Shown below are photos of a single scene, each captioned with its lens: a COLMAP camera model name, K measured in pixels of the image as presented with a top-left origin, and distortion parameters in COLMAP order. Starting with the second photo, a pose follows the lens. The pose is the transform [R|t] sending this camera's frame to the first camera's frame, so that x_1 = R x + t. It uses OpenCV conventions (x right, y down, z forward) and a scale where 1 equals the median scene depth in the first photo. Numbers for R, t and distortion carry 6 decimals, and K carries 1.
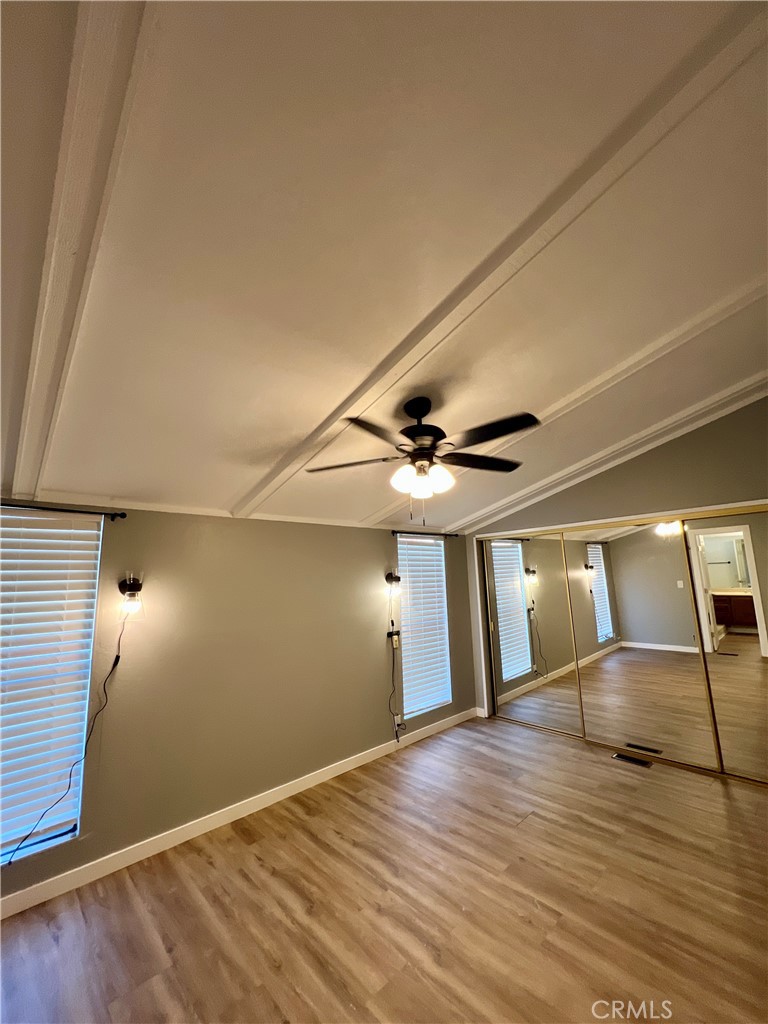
lens RADIAL K [[407.3, 0, 386.4], [0, 407.3, 510.7], [0, 0, 1]] dist [-0.002554, 0.000234]
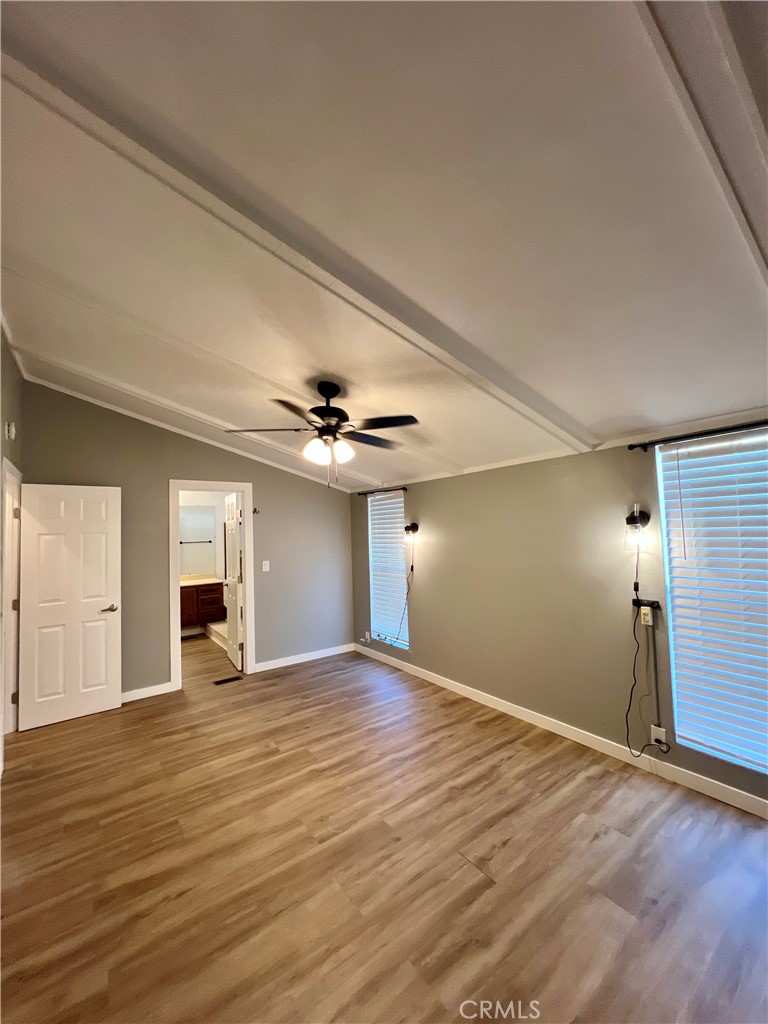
lens RADIAL K [[407.3, 0, 386.4], [0, 407.3, 510.7], [0, 0, 1]] dist [-0.002554, 0.000234]
pose [[-0.118274, -0.015517, -0.992860, 0.996921], [0.195349, 0.979974, -0.038586, 0.142274], [0.973576, -0.198518, -0.112875, 0.983301]]
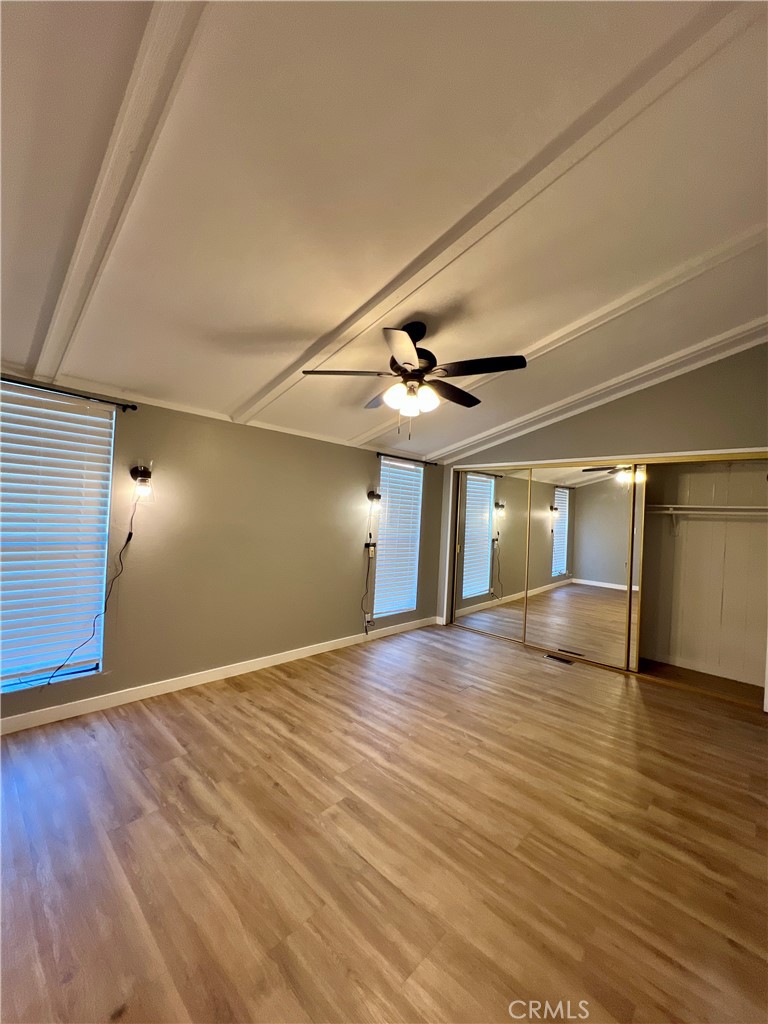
lens RADIAL K [[408.4, 0, 386.0], [0, 408.4, 511.7], [0, 0, 1]] dist [-0.006792, 0.000028]
pose [[0.994957, 0.083051, 0.056238, -0.014826], [-0.090869, 0.983749, 0.154854, 0.049056], [-0.042463, -0.159184, 0.986335, -0.126556]]
